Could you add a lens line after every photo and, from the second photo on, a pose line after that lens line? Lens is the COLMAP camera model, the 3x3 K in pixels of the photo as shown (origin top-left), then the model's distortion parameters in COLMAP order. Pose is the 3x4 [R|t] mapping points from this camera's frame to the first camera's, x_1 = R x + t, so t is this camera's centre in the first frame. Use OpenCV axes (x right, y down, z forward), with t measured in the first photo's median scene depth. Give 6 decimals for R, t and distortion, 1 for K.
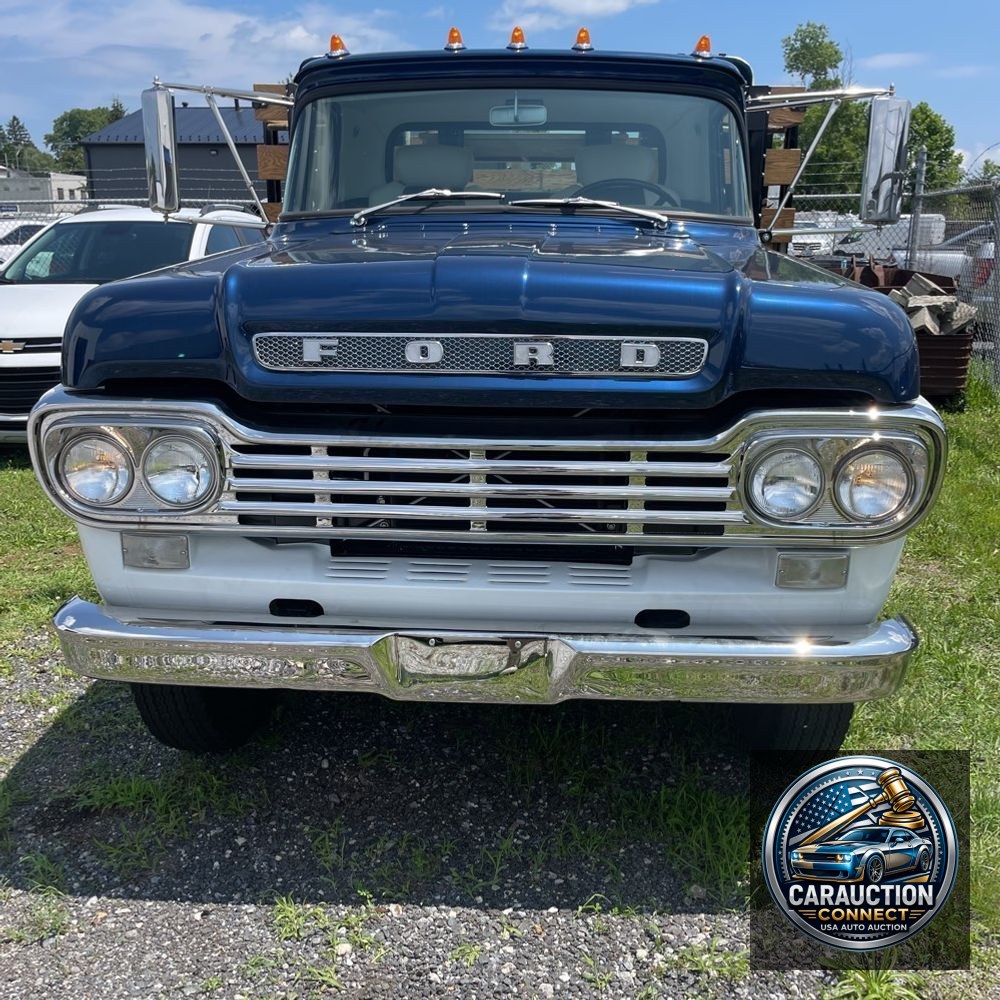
lens RADIAL K [[1025.0, 0, 502.2], [0, 1025.0, 487.8], [0, 0, 1]] dist [0.035372, 0.000000]
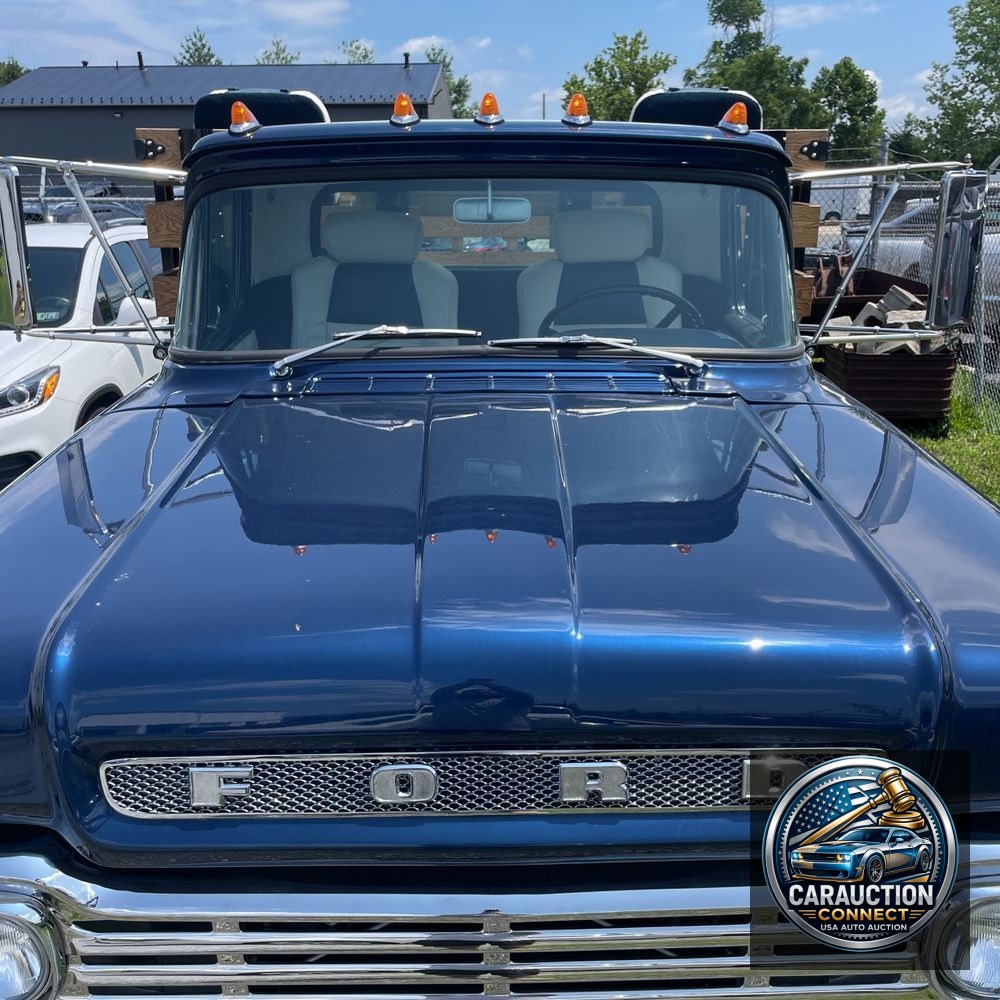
lens RADIAL K [[1025.0, 0, 503.5], [0, 1025.0, 489.8], [0, 0, 1]] dist [0.035372, 0.000000]
pose [[0.997284, -0.031509, 0.066576, -0.041004], [0.028623, 0.998627, 0.043873, -0.244401], [-0.067867, -0.041848, 0.996816, 0.323455]]
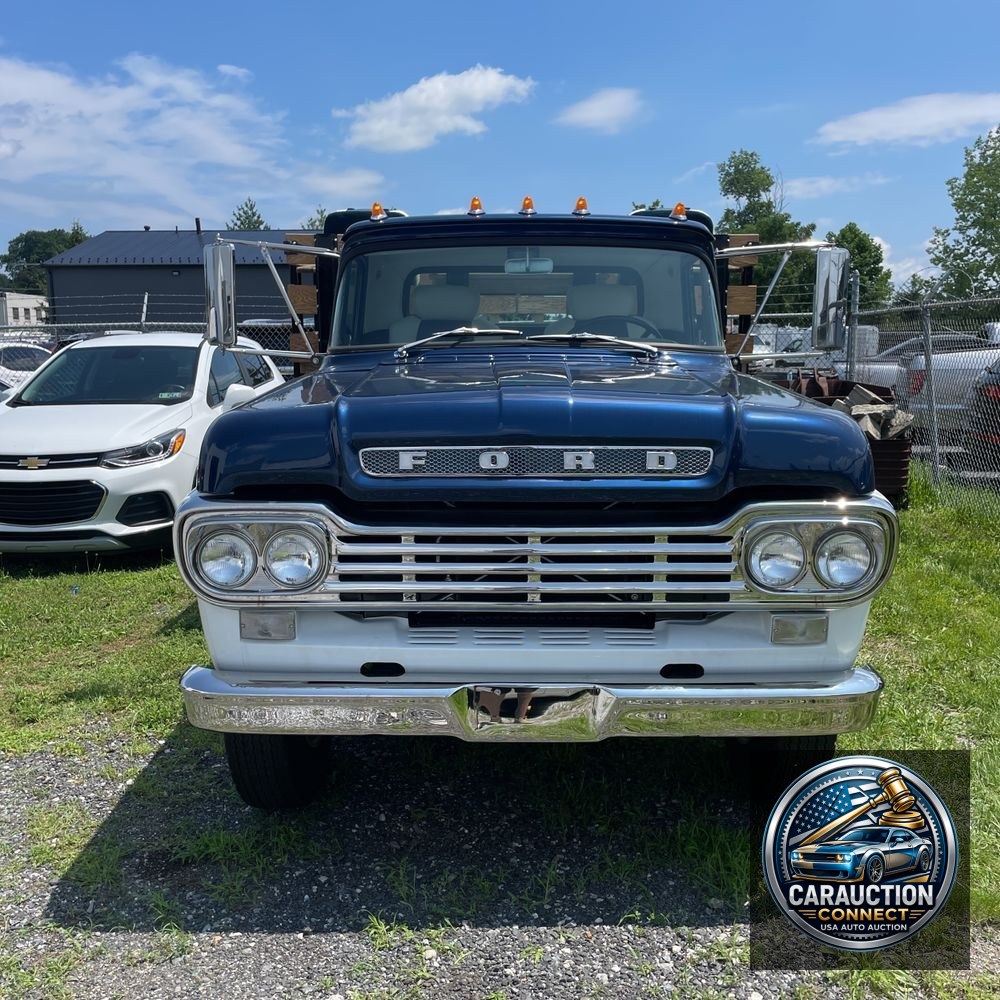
lens RADIAL K [[1025.0, 0, 497.2], [0, 1025.0, 494.8], [0, 0, 1]] dist [0.035372, 0.000000]
pose [[0.999017, -0.016030, 0.041327, -0.095787], [0.020016, 0.994993, -0.097917, 0.027291], [-0.039550, 0.098648, 0.994336, -0.207001]]
